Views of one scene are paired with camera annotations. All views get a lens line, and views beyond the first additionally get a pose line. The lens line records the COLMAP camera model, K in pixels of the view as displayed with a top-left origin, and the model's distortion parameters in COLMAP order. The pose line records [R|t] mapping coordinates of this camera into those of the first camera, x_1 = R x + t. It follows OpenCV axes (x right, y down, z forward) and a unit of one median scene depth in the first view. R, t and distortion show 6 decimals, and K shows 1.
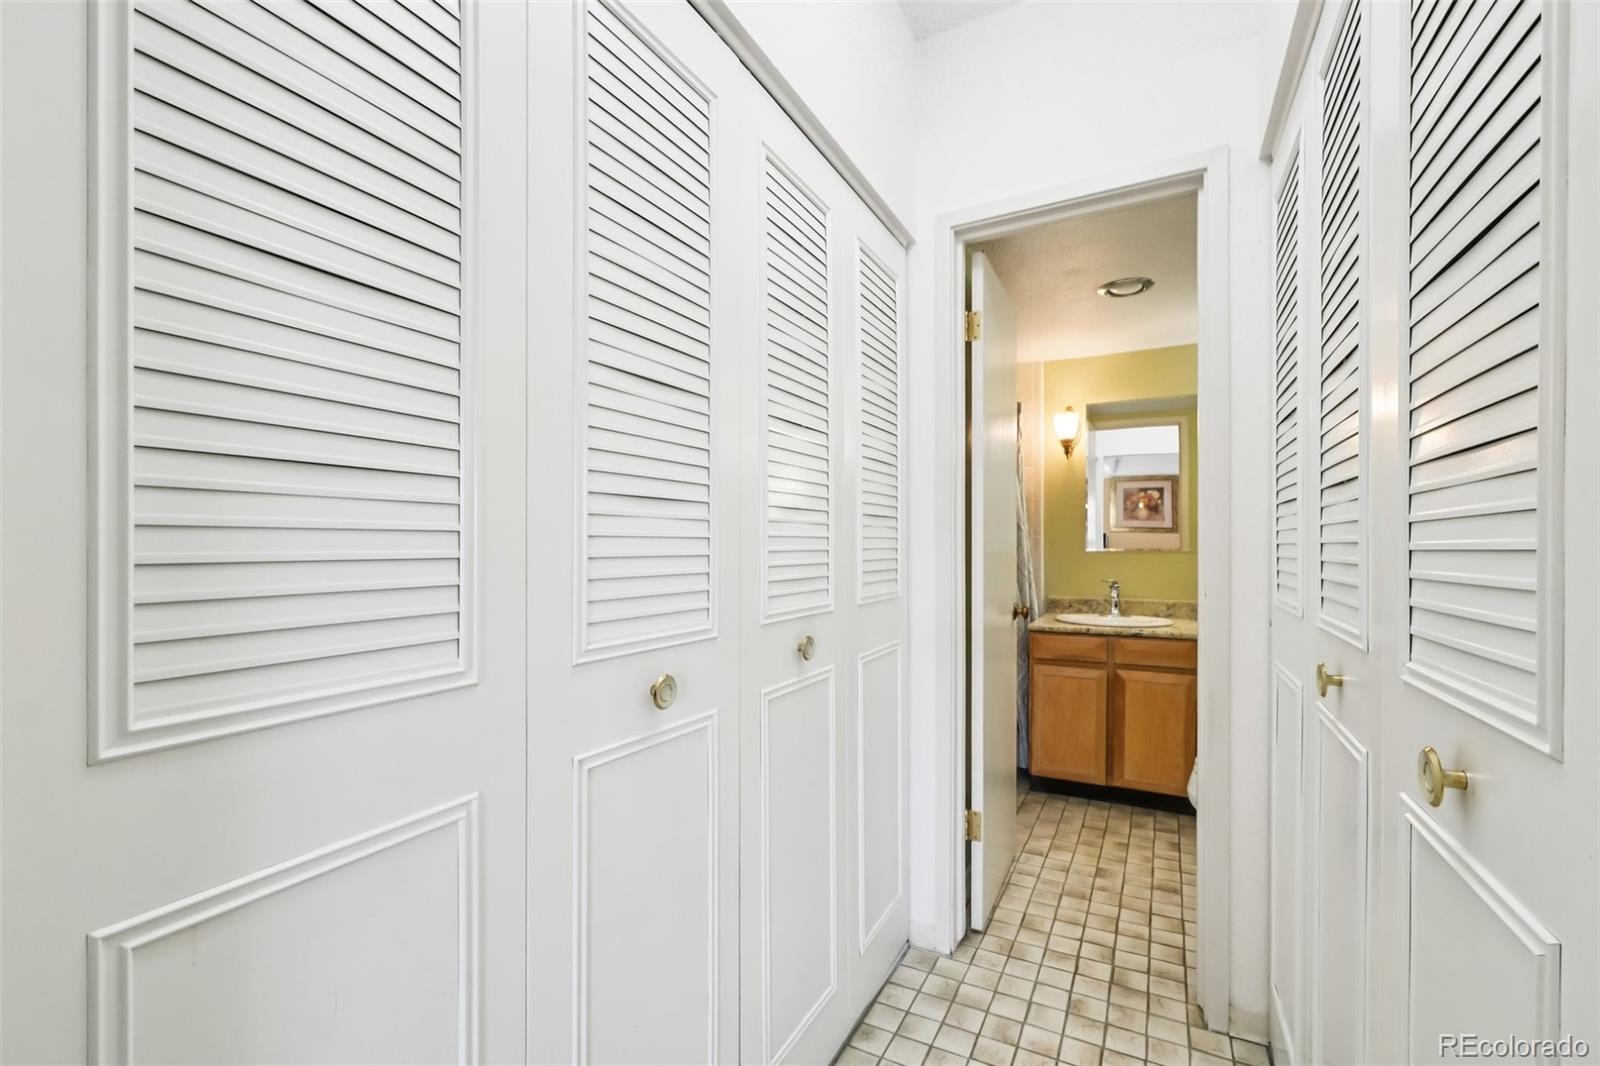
lens RADIAL K [[689.5, 0, 802.6], [0, 689.5, 551.9], [0, 0, 1]] dist [0.002224, 0.000706]
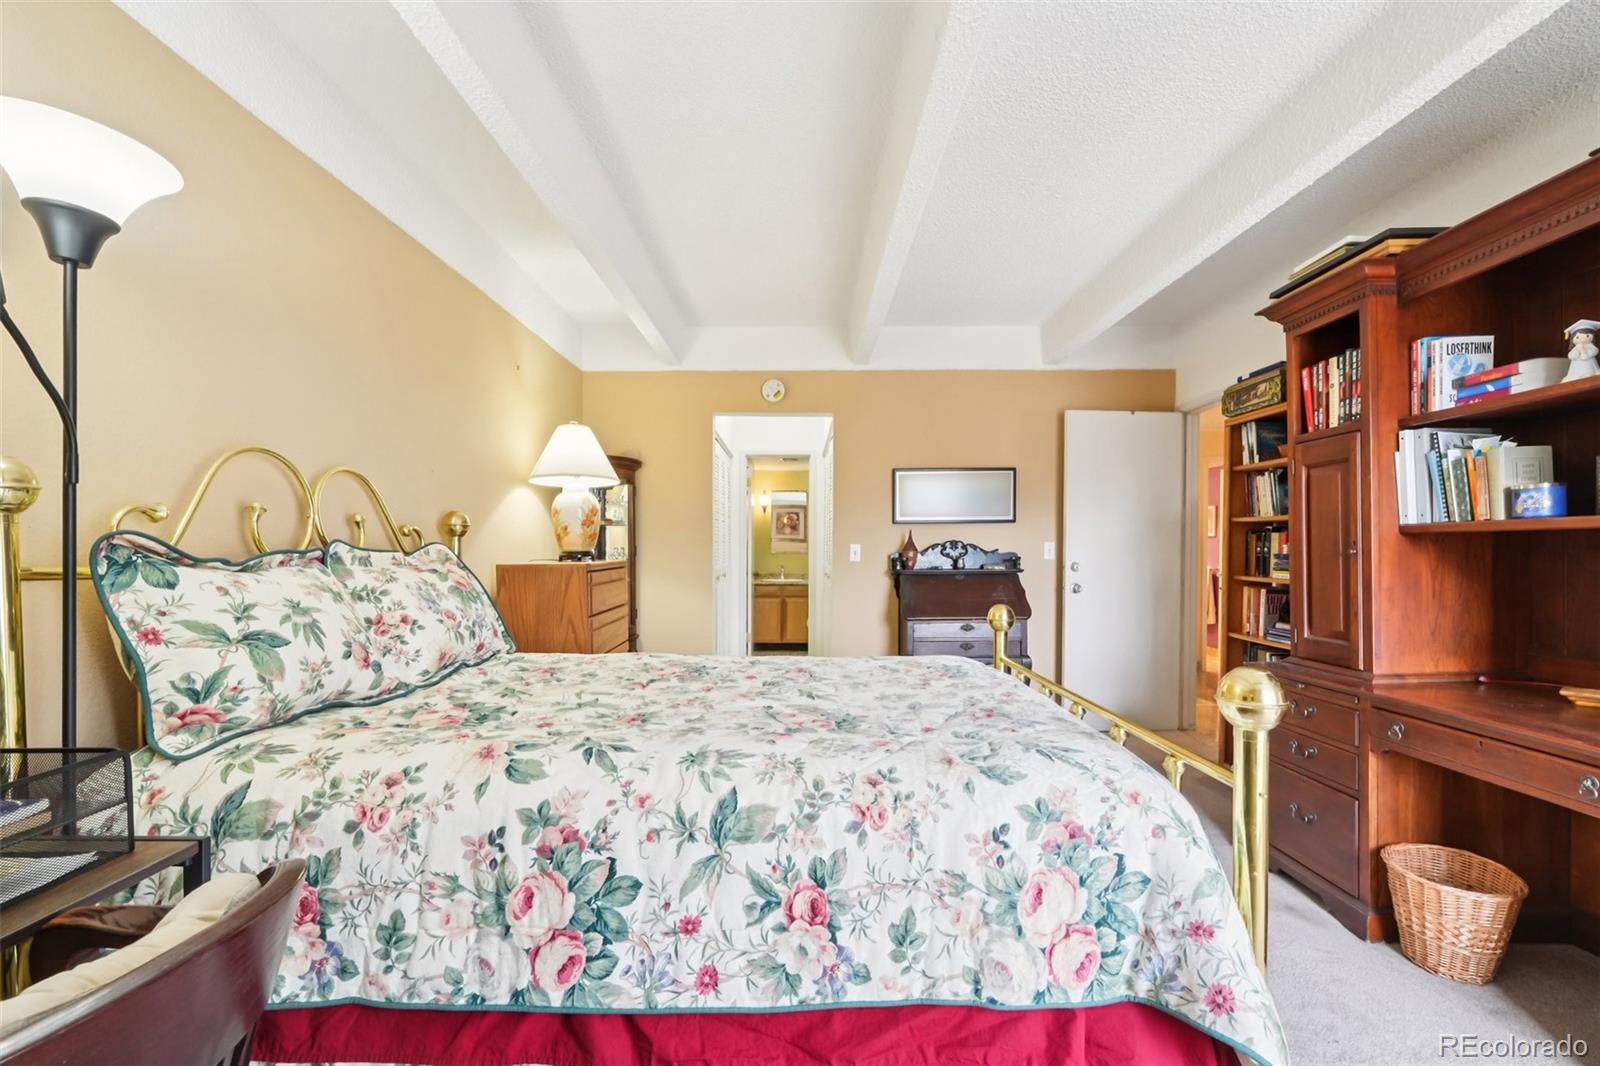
lens RADIAL K [[693.3, 0, 797.7], [0, 693.3, 543.3], [0, 0, 1]] dist [-0.000763, -0.000707]
pose [[0.885908, 0.010859, 0.463734, -0.699786], [-0.005119, 0.999894, -0.013635, -0.005062], [-0.463833, 0.009705, 0.885870, -1.317276]]
